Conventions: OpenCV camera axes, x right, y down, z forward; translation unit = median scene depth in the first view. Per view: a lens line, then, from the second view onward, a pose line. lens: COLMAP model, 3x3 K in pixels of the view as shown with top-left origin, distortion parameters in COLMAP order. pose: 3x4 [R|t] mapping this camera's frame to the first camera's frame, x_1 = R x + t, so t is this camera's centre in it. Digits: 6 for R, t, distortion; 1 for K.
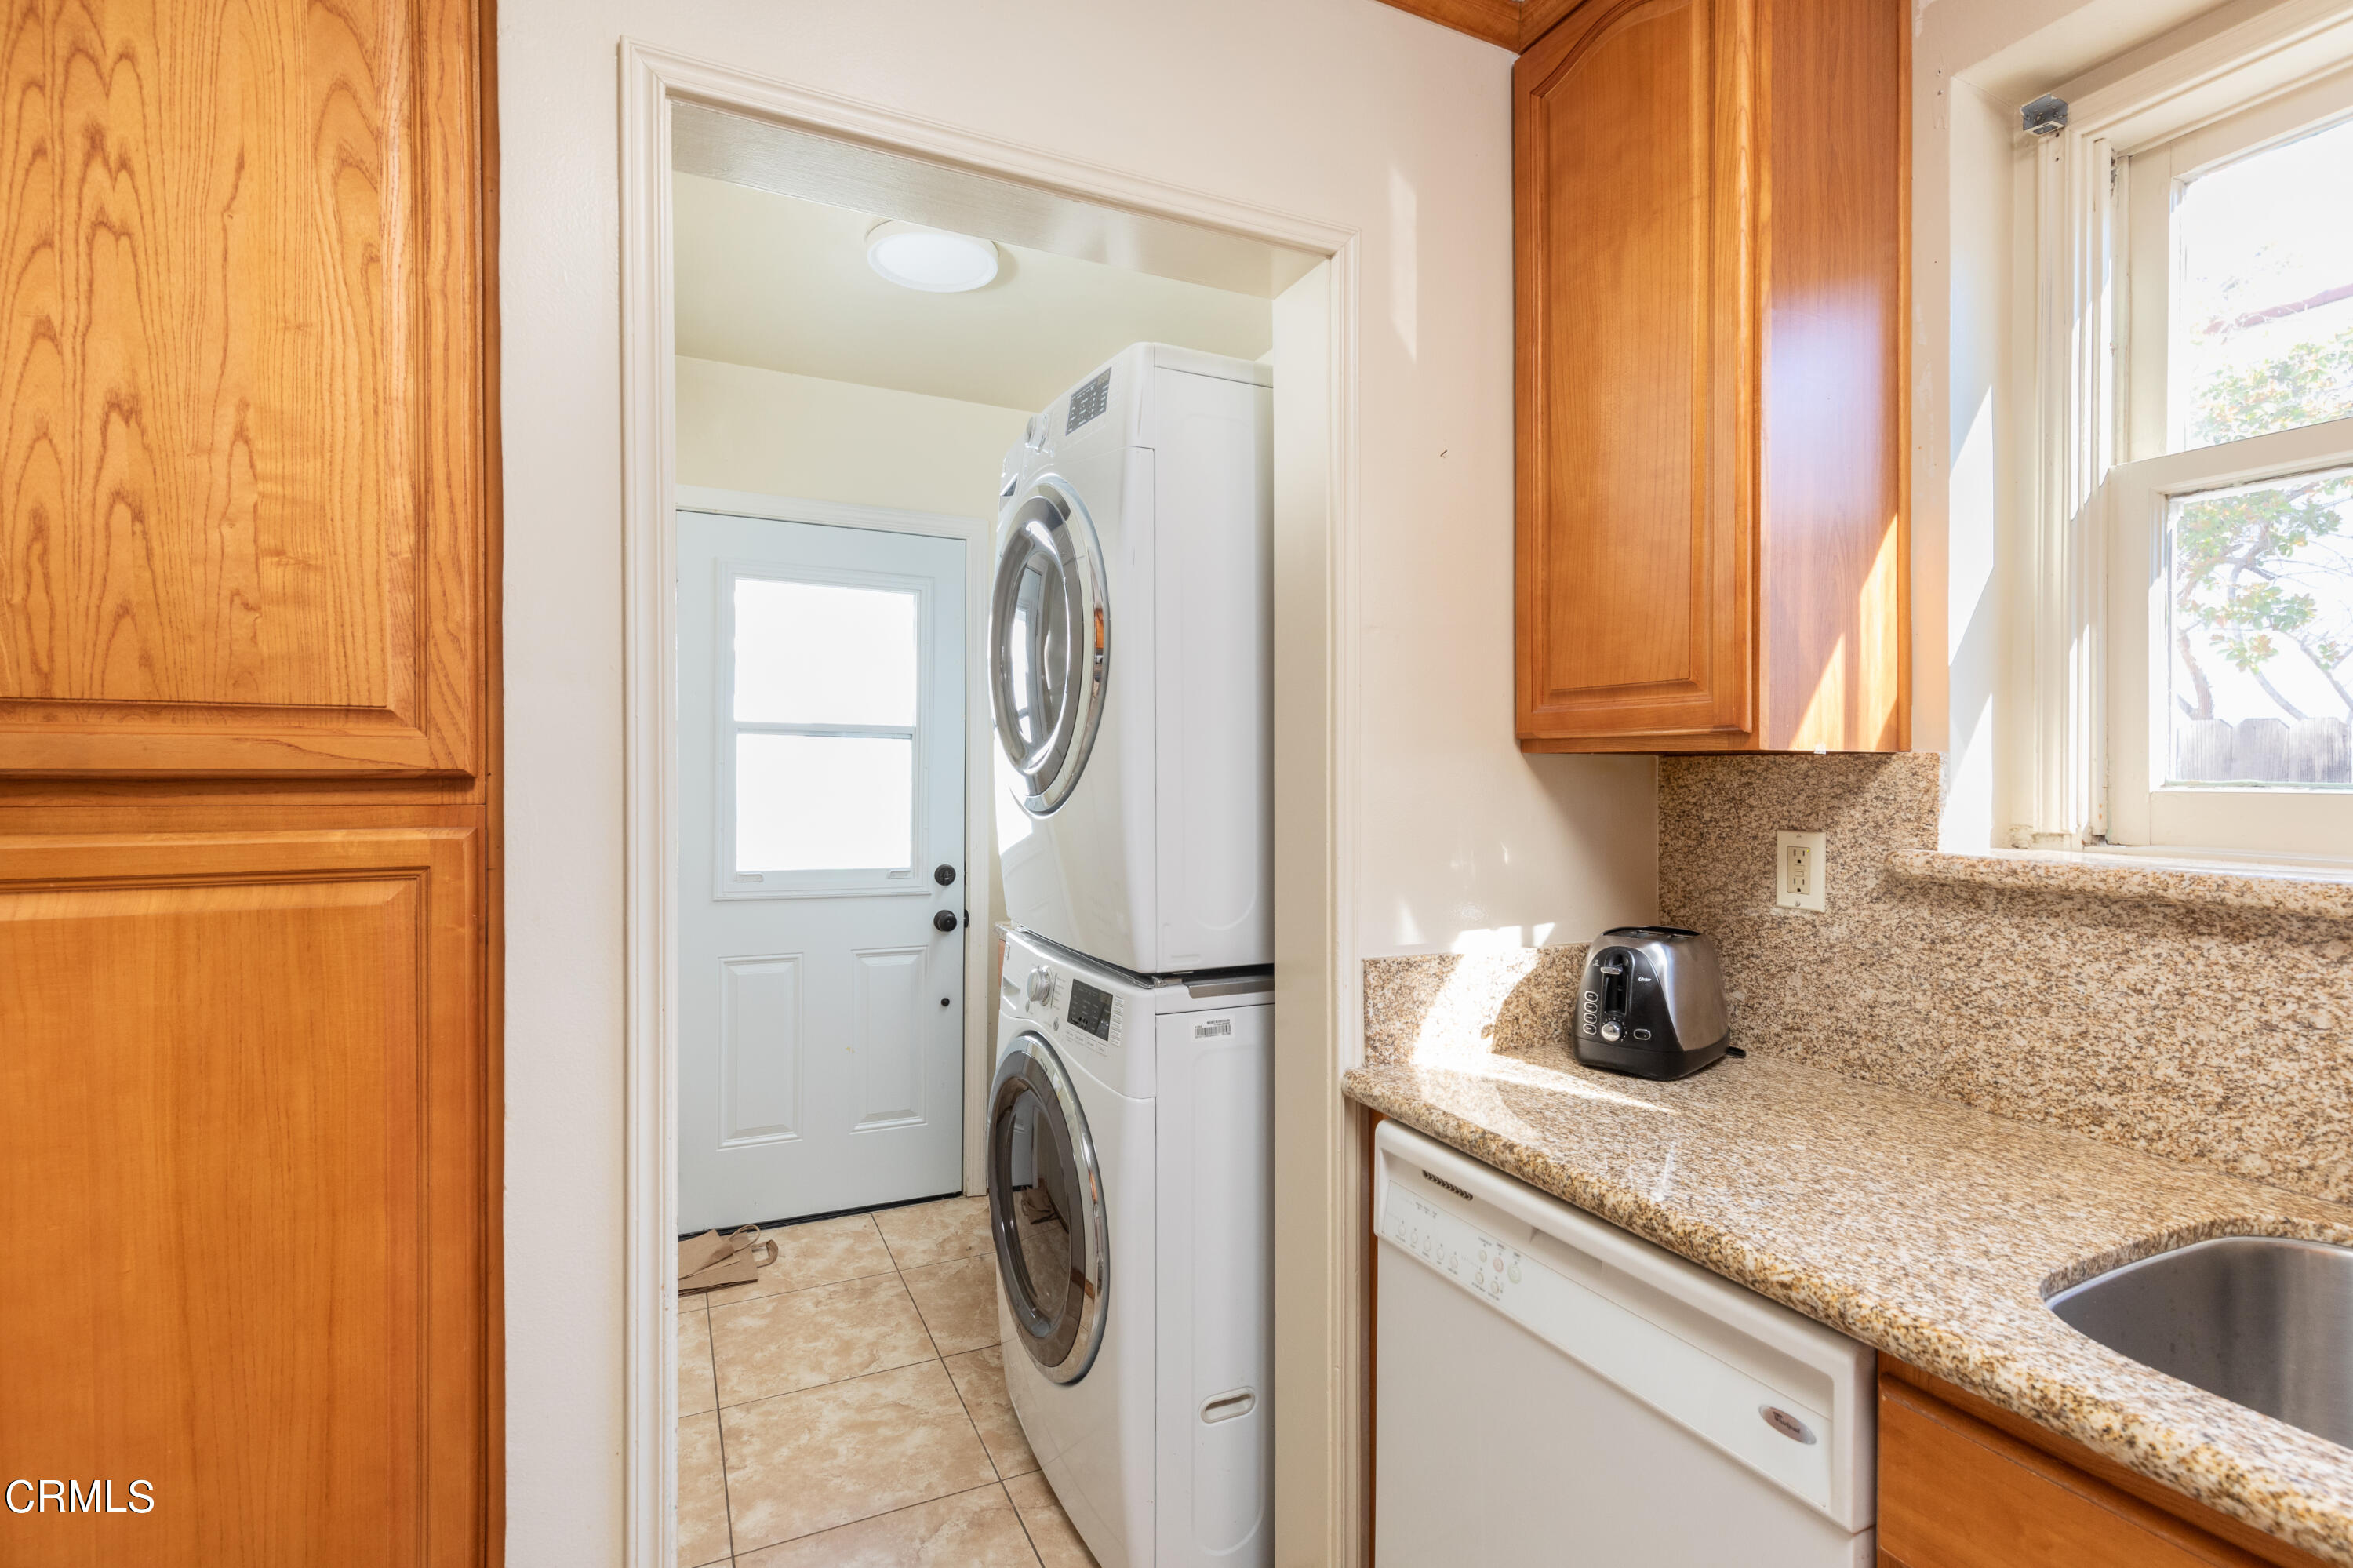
lens RADIAL K [[1066.7, 0, 1176.5], [0, 1066.7, 784.0], [0, 0, 1]] dist [-0.000339, -0.000157]
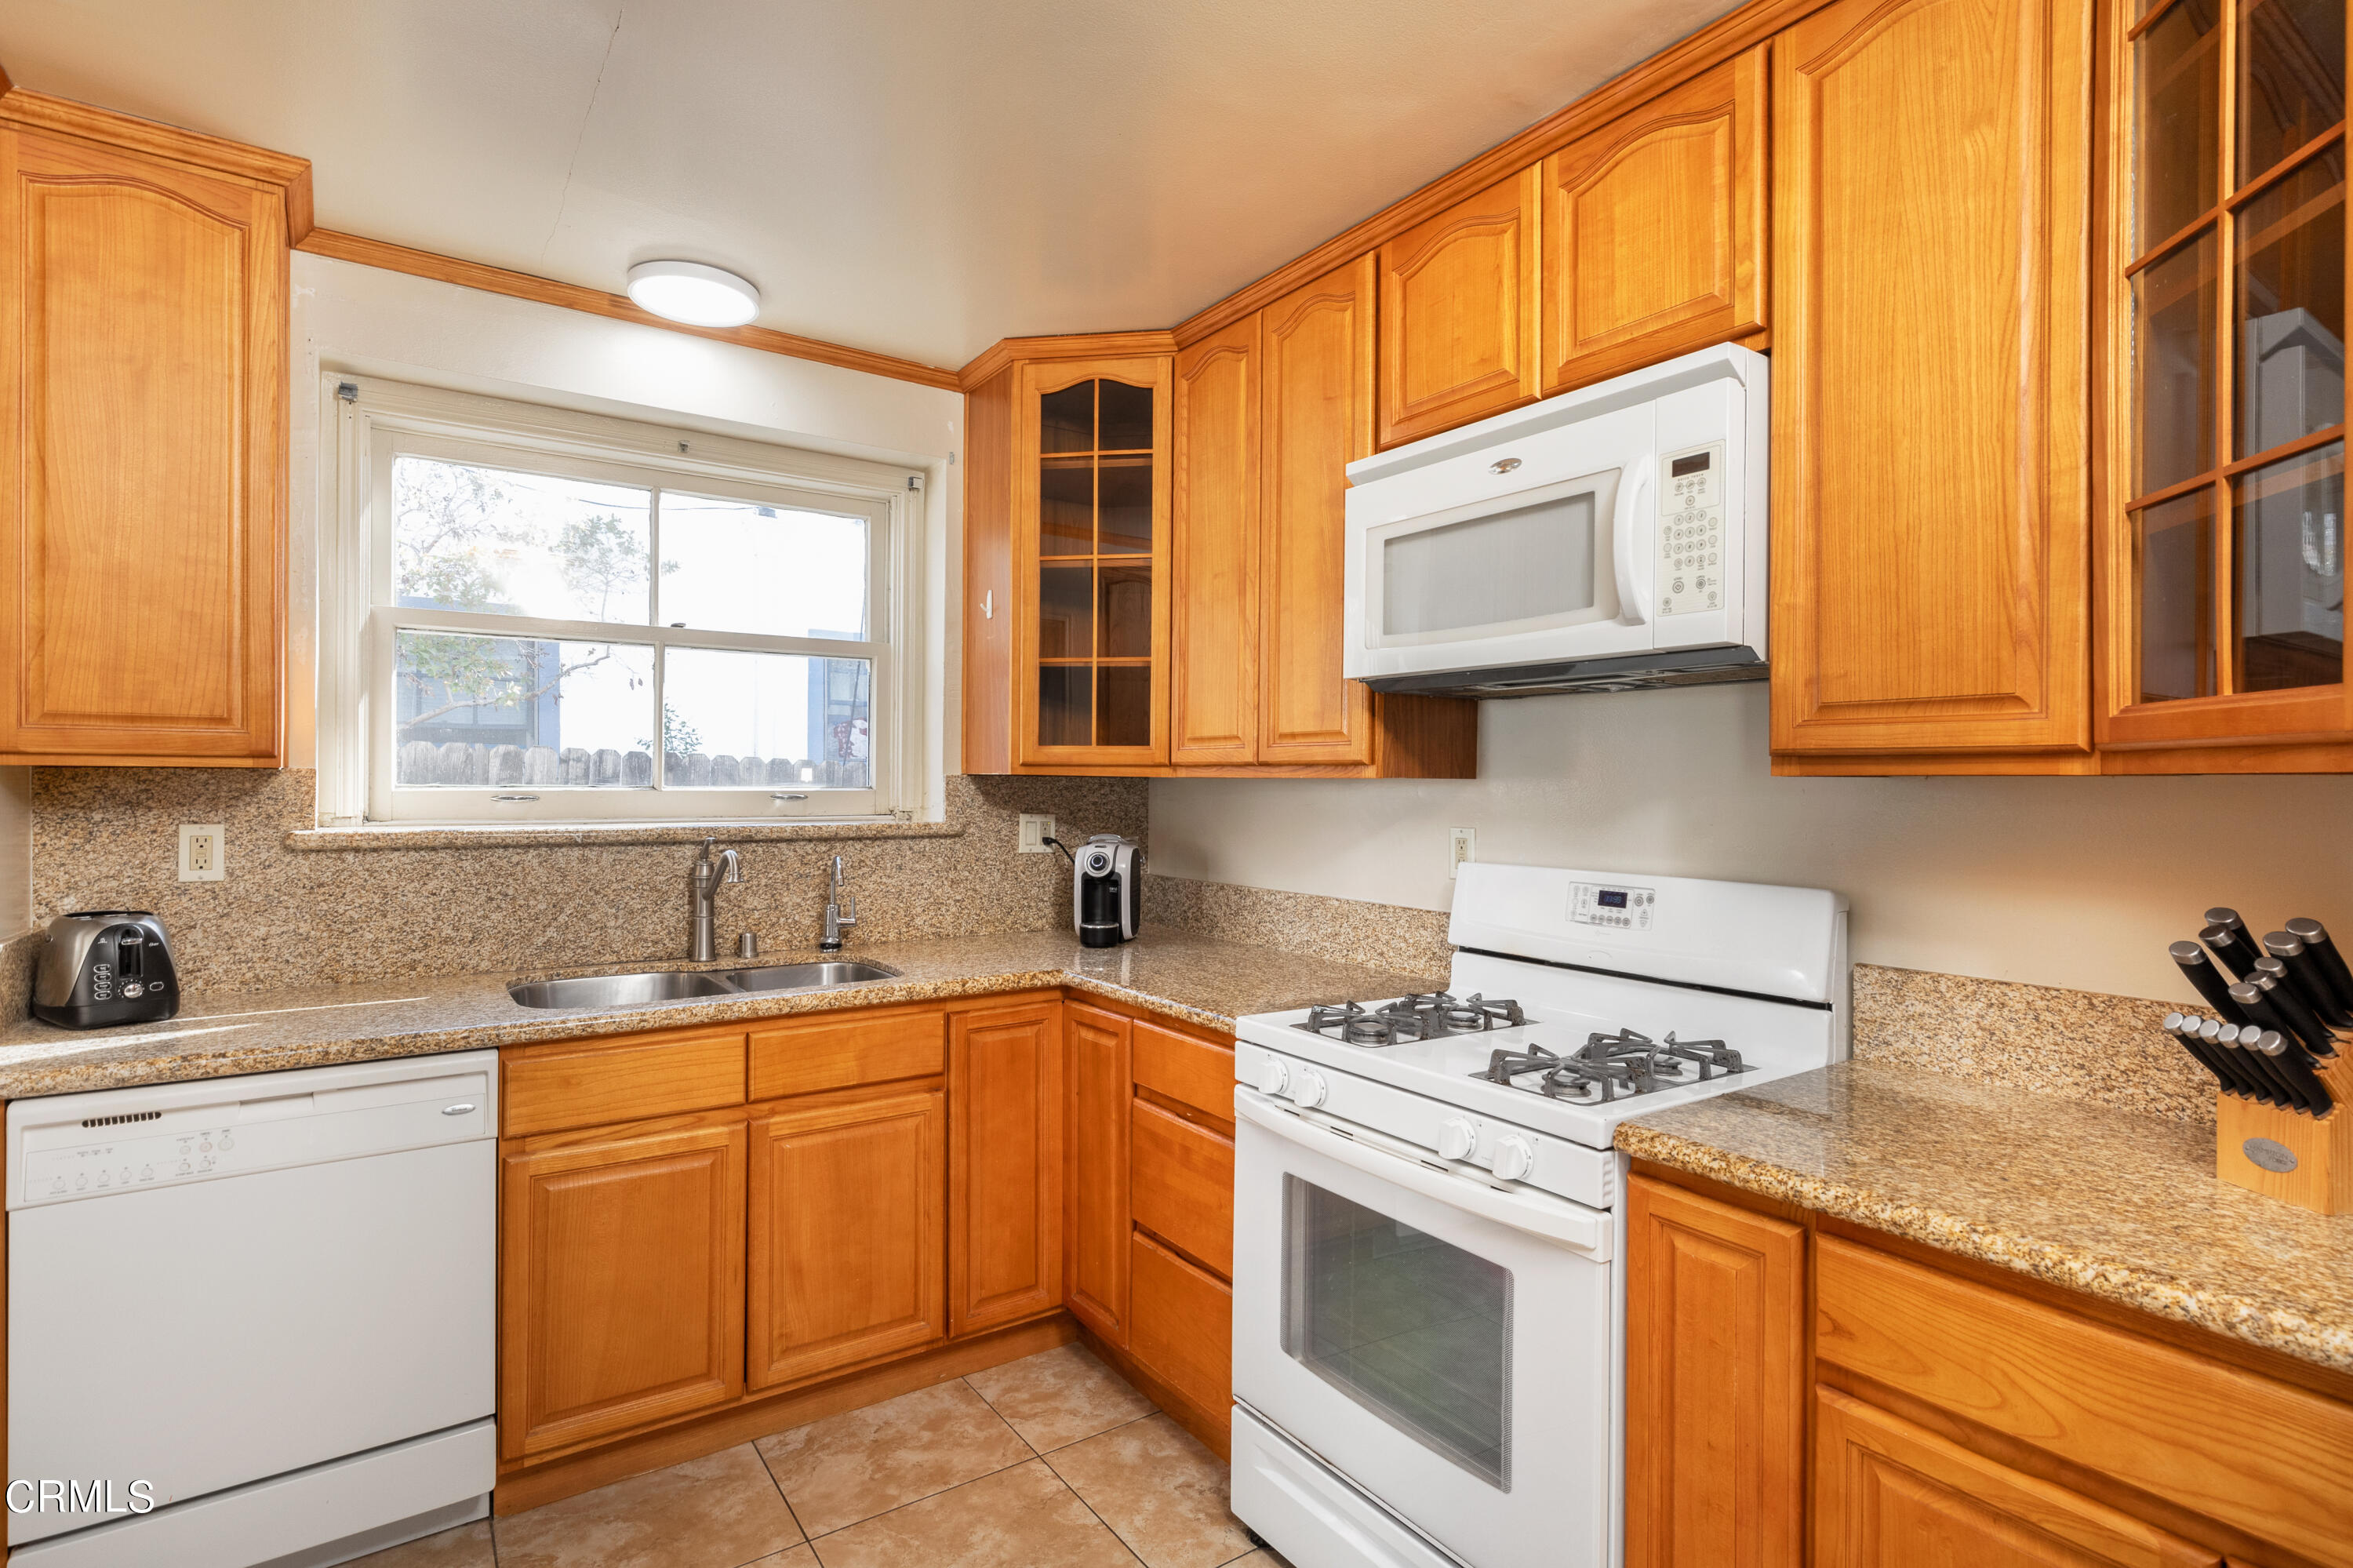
lens RADIAL K [[1153.1, 0, 1176.5], [0, 1153.1, 784.0], [0, 0, 1]] dist [-0.002999, -0.000618]
pose [[-0.167974, -0.011650, 0.985723, -1.143600], [0.005808, 0.999901, 0.012808, -0.019976], [-0.985774, 0.007876, -0.167889, 0.018191]]
